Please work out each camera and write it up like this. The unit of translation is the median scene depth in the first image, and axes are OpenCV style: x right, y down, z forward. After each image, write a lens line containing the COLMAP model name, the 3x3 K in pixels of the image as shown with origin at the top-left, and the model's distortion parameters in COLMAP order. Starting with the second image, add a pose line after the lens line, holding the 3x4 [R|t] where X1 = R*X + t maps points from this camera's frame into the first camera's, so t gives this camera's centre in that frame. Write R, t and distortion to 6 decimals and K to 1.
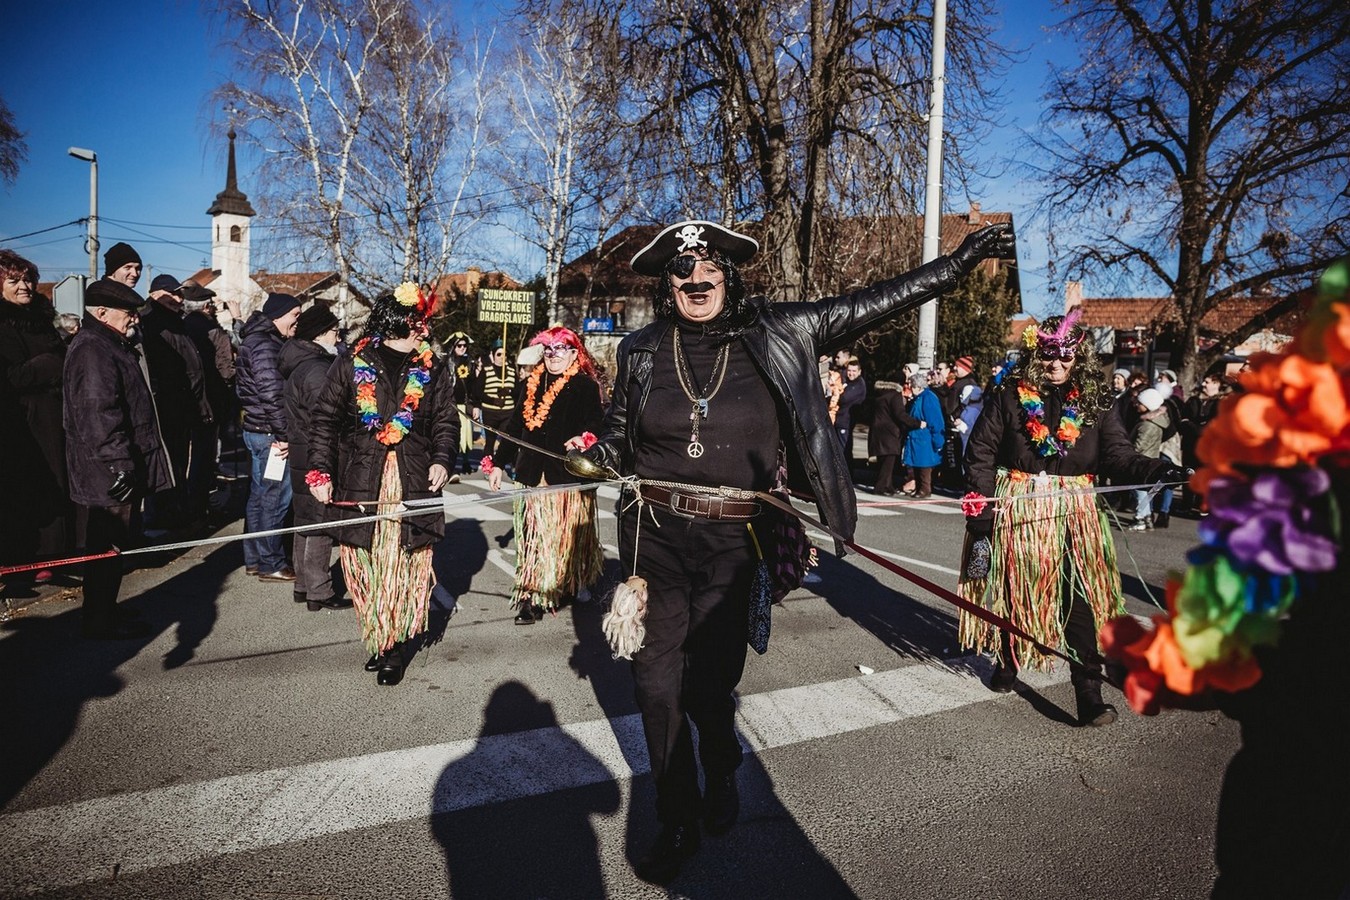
lens RADIAL K [[944.7, 0, 677.9], [0, 944.7, 461.4], [0, 0, 1]] dist [-0.096512, 0.072467]
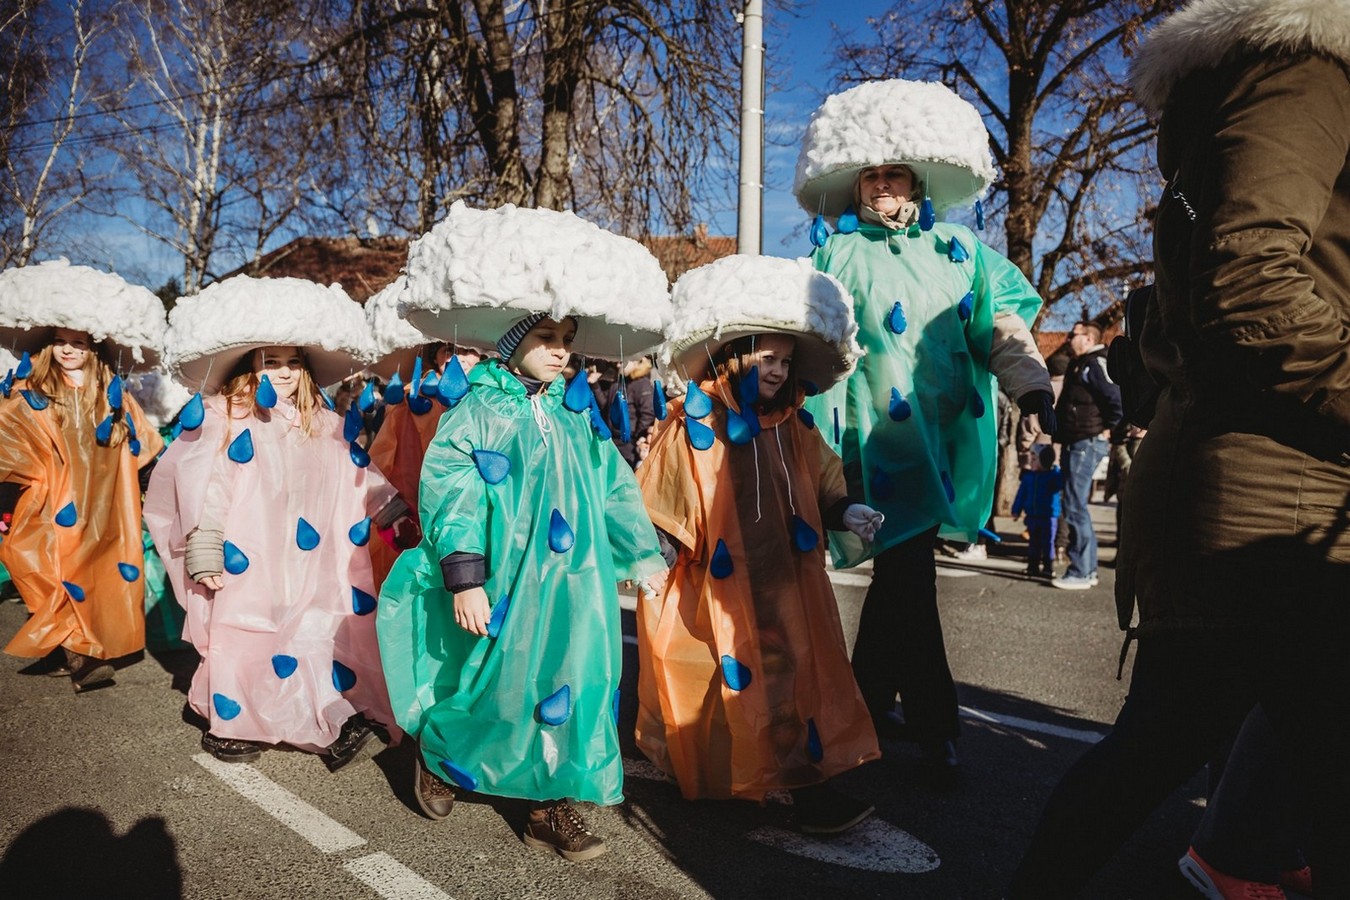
lens RADIAL K [[953.0, 0, 664.7], [0, 953.0, 447.1], [0, 0, 1]] dist [-0.029849, 0.019310]
pose [[0.951493, -0.008350, 0.307556, -0.005900], [0.030815, 0.997191, -0.068261, 0.001720], [-0.306122, 0.074427, 0.949078, 0.192108]]
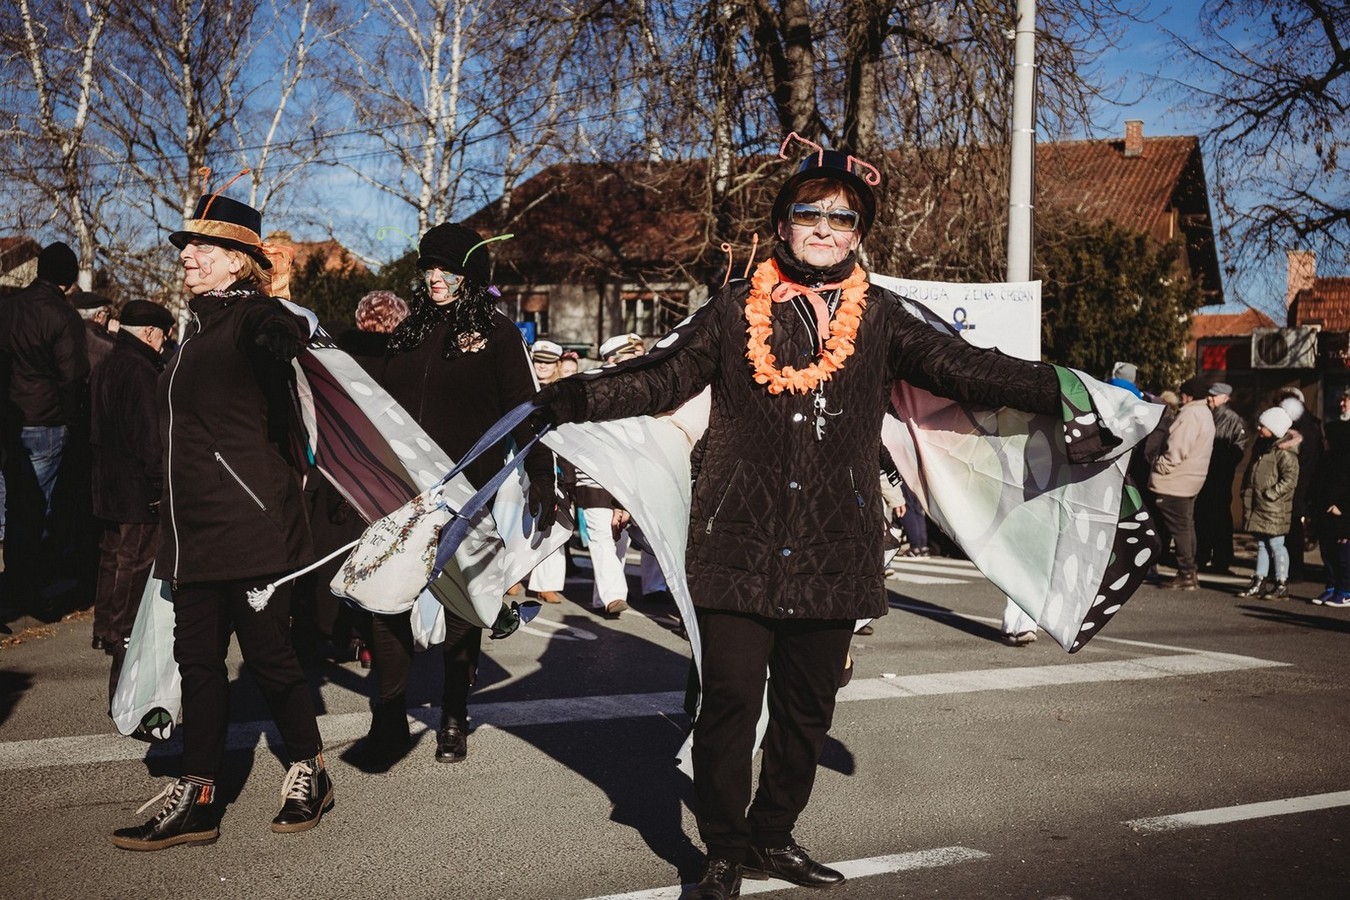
lens RADIAL K [[1784.0, 0, 687.8], [0, 1784.0, 464.0], [0, 0, 1]] dist [0.075969, 0.000000]
pose [[0.999312, -0.009824, 0.035756, -0.014850], [0.012264, 0.997563, -0.068685, 0.023099], [-0.034994, 0.069076, 0.996997, -0.171005]]
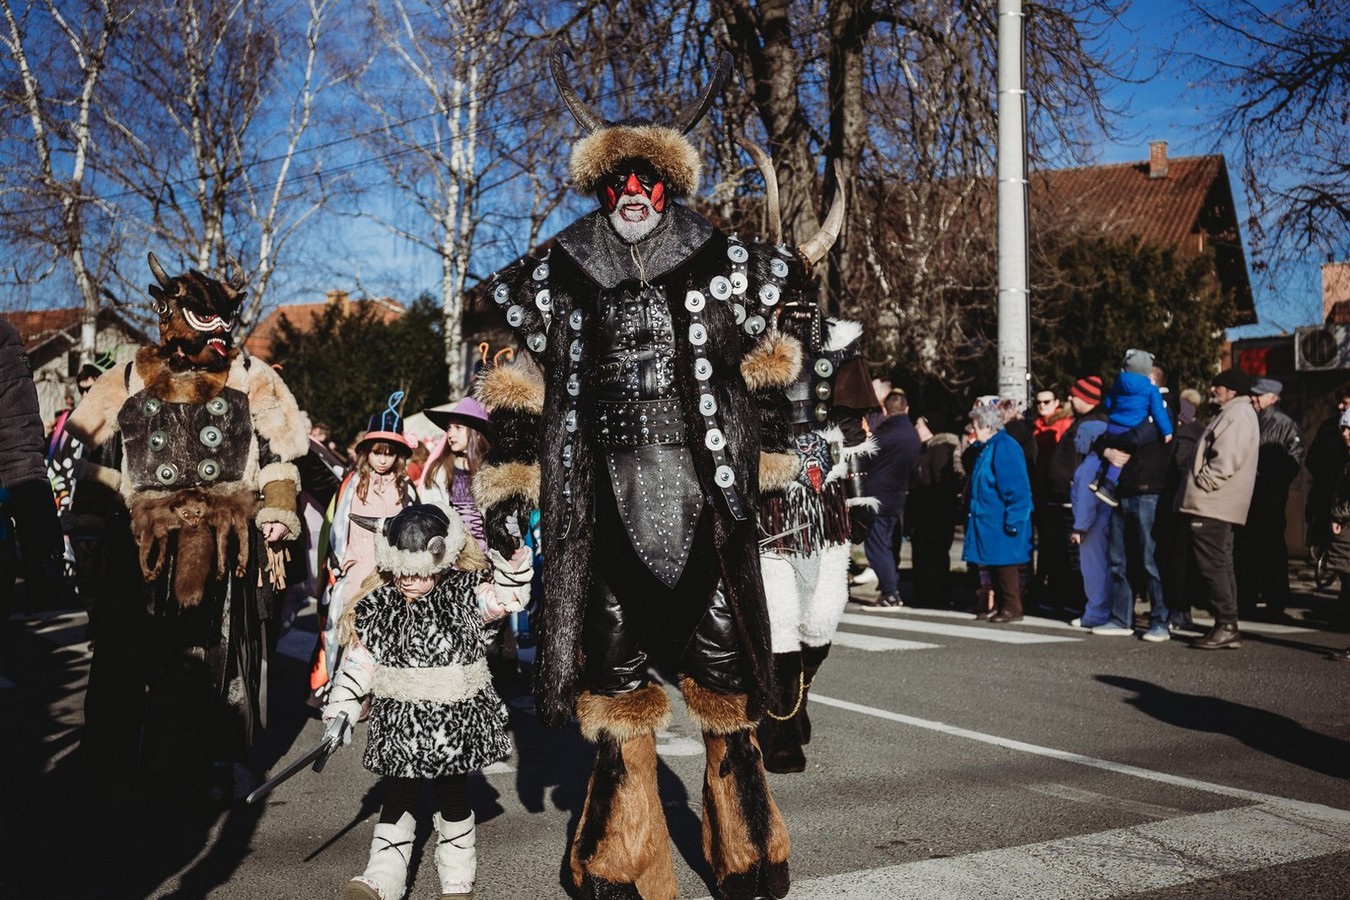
lens RADIAL K [[1568.5, 0, 692.4], [0, 1568.5, 453.4], [0, 0, 1]] dist [0.035144, 0.000000]
pose [[0.998982, -0.041050, -0.018724, 0.044647], [0.038981, 0.994228, -0.099956, 0.011555], [0.022719, 0.099125, 0.994816, 0.016314]]
